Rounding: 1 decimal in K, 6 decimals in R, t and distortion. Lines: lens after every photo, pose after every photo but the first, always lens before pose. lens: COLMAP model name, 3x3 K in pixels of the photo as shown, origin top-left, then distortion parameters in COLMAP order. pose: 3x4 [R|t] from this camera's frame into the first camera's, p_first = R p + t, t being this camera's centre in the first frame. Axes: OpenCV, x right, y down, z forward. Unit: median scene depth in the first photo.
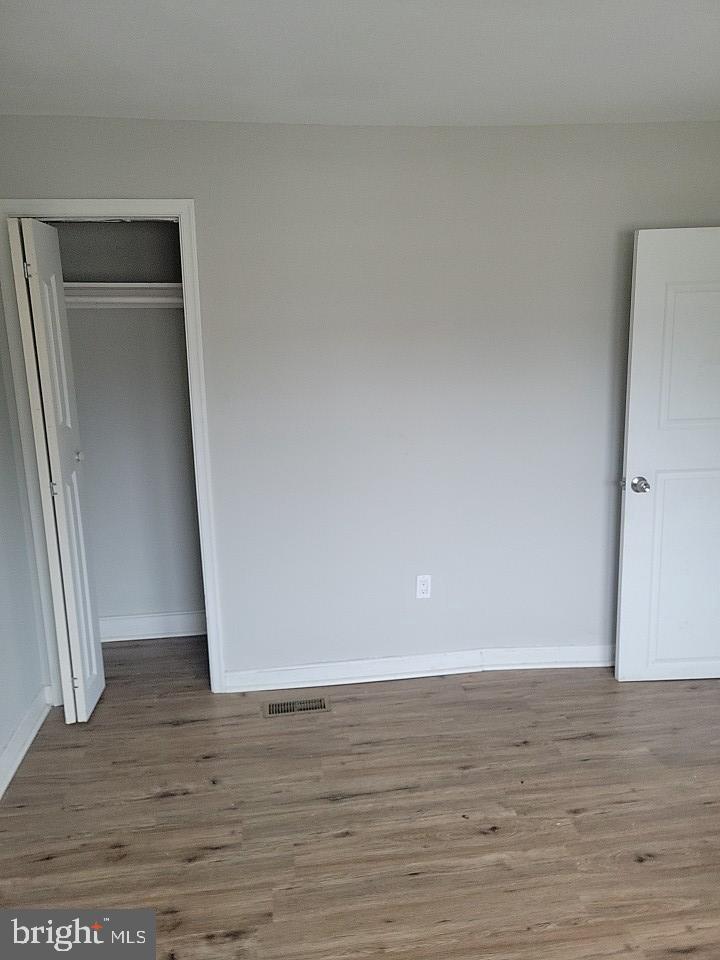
lens RADIAL K [[719.2, 0, 360.0], [0, 719.2, 480.0], [0, 0, 1]] dist [0.079028, -0.056646]
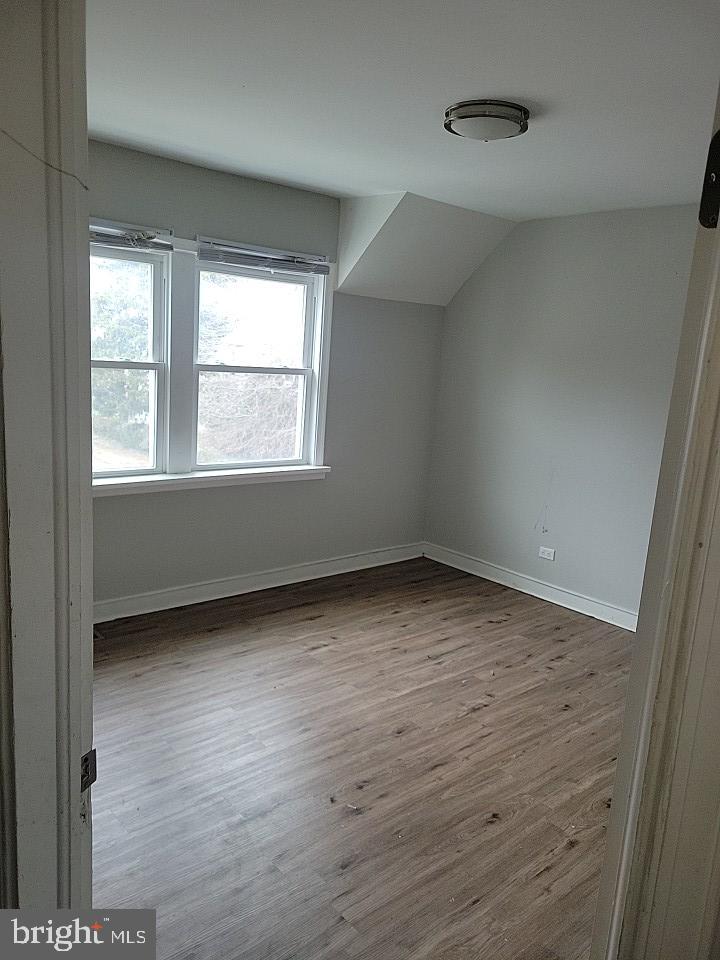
lens RADIAL K [[719.2, 0, 360.0], [0, 719.2, 480.0], [0, 0, 1]] dist [0.079028, -0.056646]
pose [[-0.837809, 0.078972, -0.540221, 1.135655], [-0.151169, 0.917242, 0.368530, -0.346396], [0.524617, 0.390422, -0.756536, 1.557497]]
